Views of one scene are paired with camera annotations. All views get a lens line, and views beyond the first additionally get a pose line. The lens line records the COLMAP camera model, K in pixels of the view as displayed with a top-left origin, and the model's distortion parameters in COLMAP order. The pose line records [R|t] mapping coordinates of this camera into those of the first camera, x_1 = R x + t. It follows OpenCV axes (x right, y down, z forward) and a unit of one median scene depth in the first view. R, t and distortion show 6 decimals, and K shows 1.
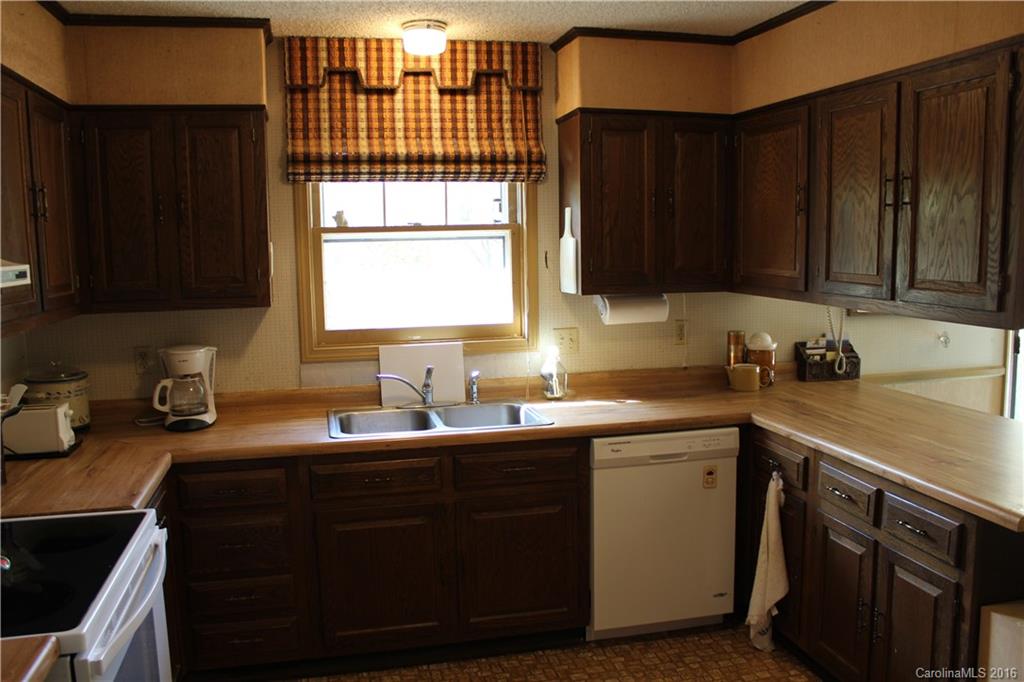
lens RADIAL K [[847.5, 0, 509.2], [0, 847.5, 346.6], [0, 0, 1]] dist [-0.144149, 0.142733]
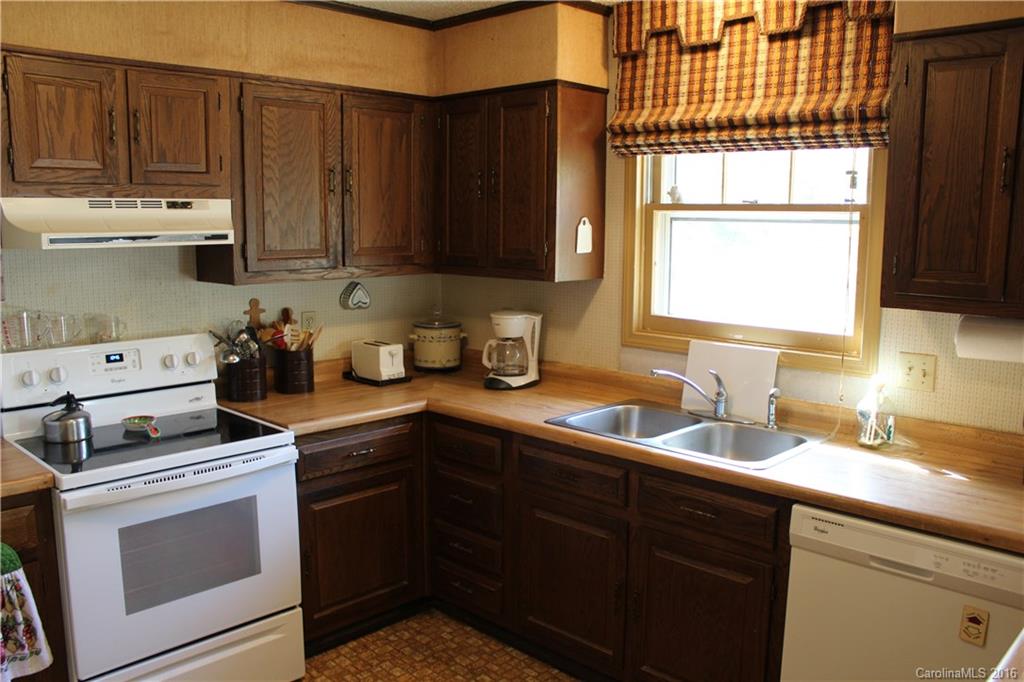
lens RADIAL K [[847.5, 0, 509.2], [0, 847.5, 346.6], [0, 0, 1]] dist [-0.144149, 0.142733]
pose [[0.544649, 0.147921, -0.825516, 0.492159], [-0.121206, 0.987872, 0.097045, -0.058220], [0.829860, 0.047202, 0.555972, 0.366837]]
